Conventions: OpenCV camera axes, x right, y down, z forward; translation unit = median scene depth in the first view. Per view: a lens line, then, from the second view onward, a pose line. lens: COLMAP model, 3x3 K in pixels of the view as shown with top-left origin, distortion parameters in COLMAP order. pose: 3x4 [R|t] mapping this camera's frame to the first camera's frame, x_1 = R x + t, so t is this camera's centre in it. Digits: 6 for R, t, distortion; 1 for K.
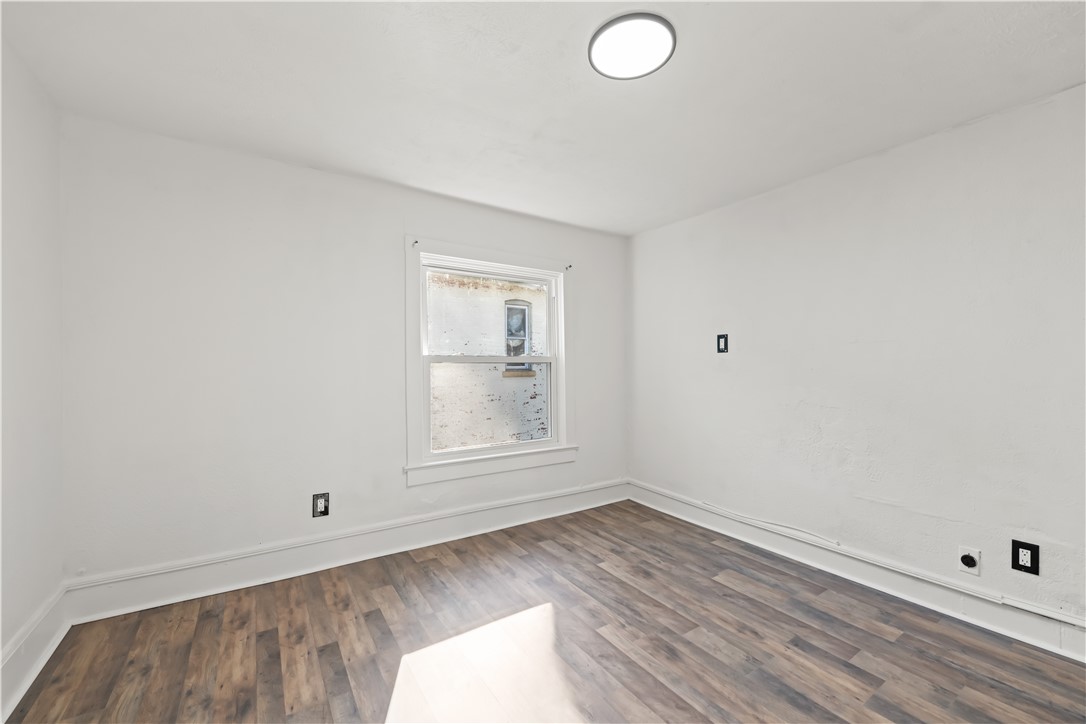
lens RADIAL K [[438.5, 0, 544.9], [0, 438.5, 366.1], [0, 0, 1]] dist [-0.000519, -0.001167]
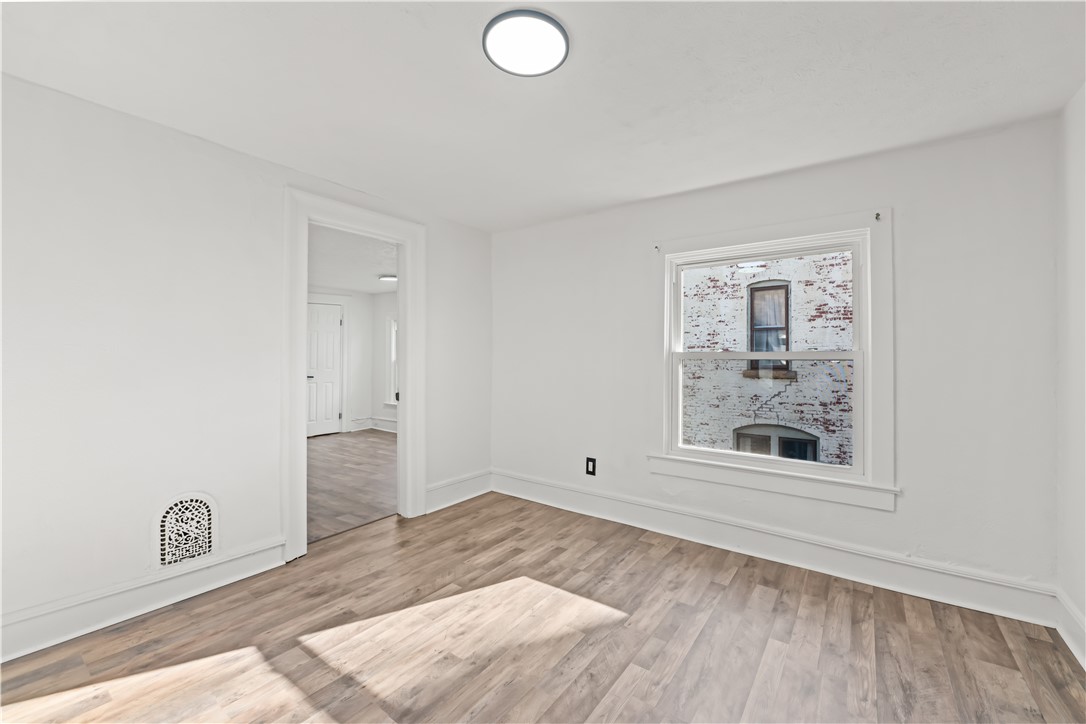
lens RADIAL K [[438.5, 0, 547.7], [0, 438.5, 360.1], [0, 0, 1]] dist [-0.000519, -0.001167]
pose [[0.352862, 0.008415, -0.935637, 0.669848], [-0.000503, 0.999961, 0.008804, -0.017610], [0.935675, -0.002635, 0.352853, 0.398935]]
